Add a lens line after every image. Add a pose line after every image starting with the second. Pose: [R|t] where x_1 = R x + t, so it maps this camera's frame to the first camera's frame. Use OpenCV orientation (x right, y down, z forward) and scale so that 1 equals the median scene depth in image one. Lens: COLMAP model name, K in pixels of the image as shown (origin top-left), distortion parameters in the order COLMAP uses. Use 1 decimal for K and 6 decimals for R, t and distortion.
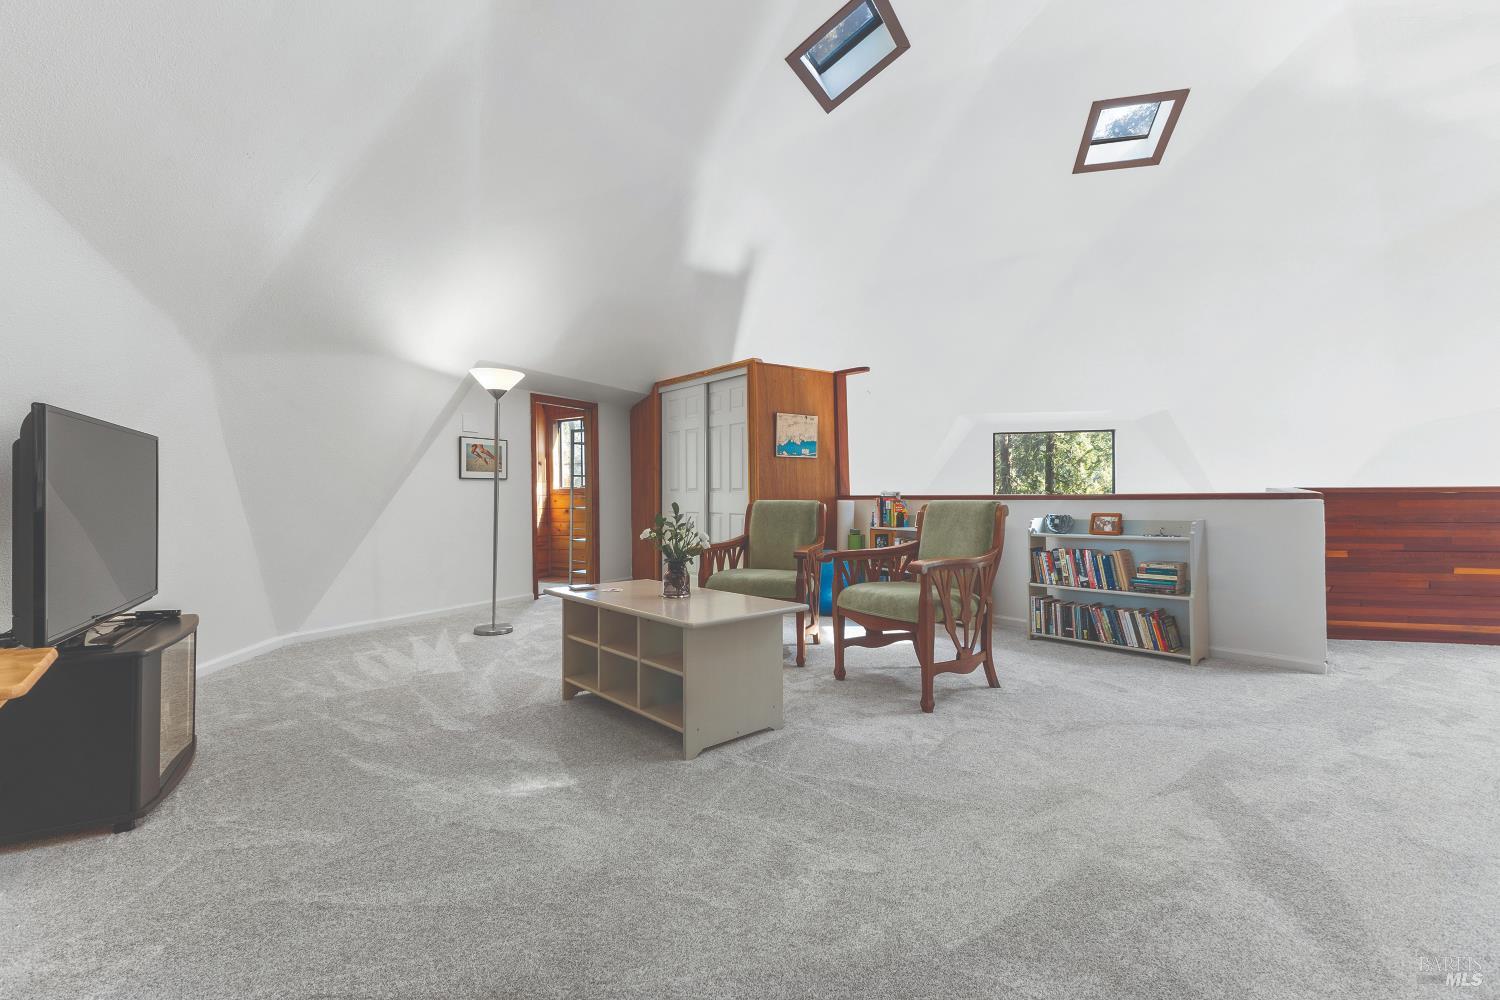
lens RADIAL K [[651.0, 0, 745.9], [0, 651.0, 496.9], [0, 0, 1]] dist [0.008220, 0.000406]
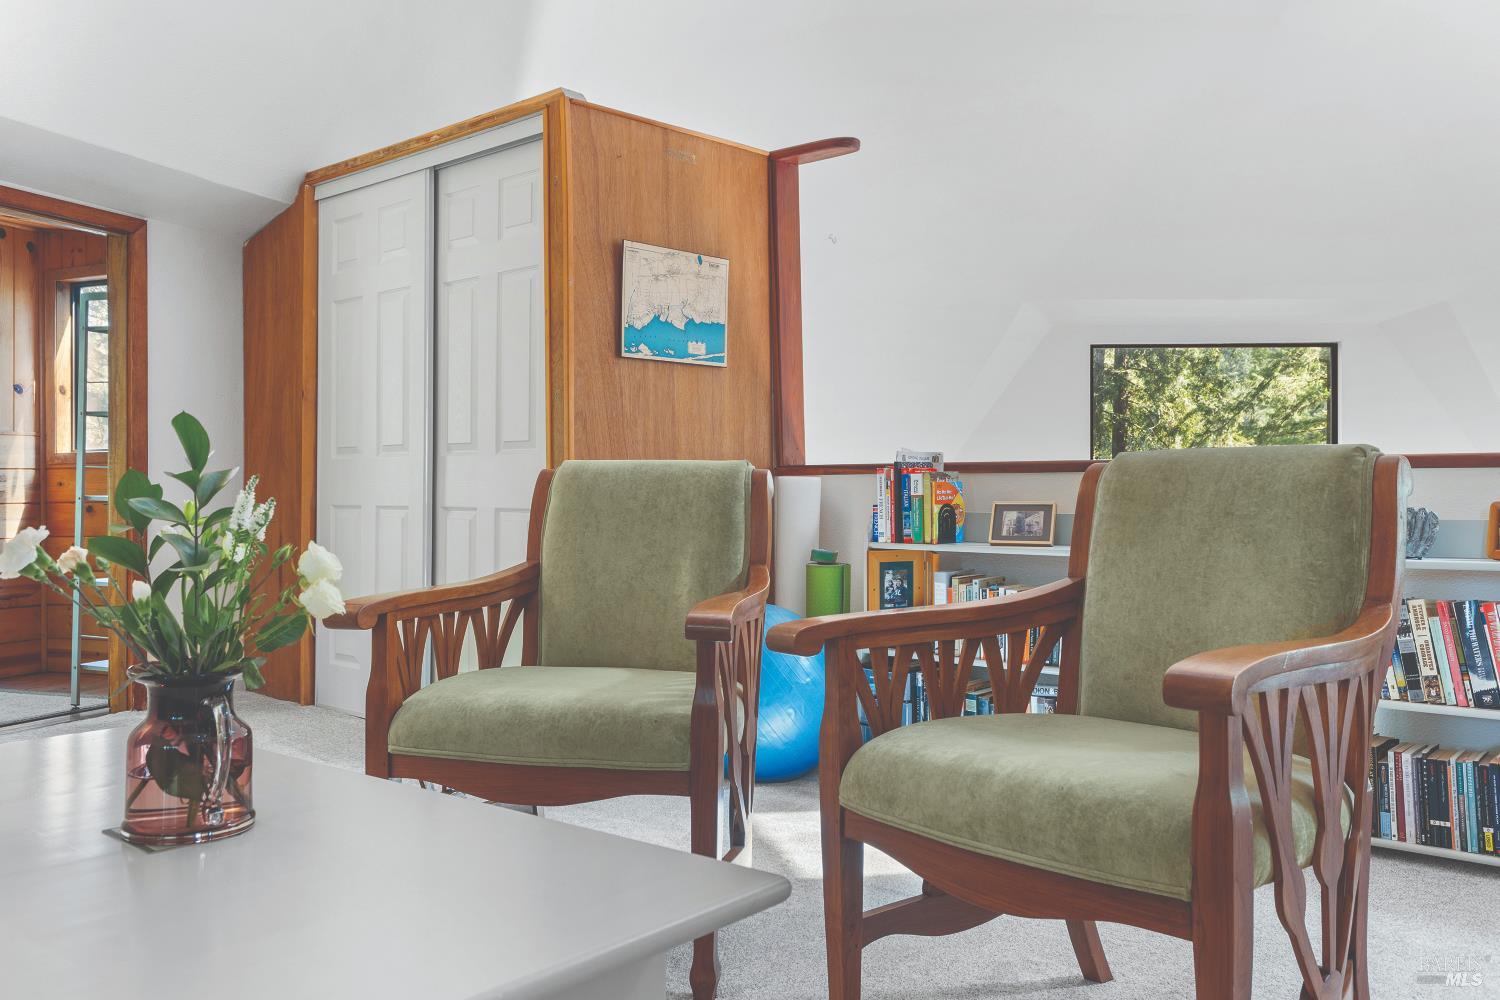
lens RADIAL K [[1272.3, 0, 754.1], [0, 1272.3, 493.9], [0, 0, 1]] dist [0.020372, 0.004643]
pose [[0.987615, 0.006730, 0.156750, 0.007963], [-0.006641, 0.999977, -0.001094, 0.018235], [-0.156754, 0.000039, 0.987638, 0.272438]]
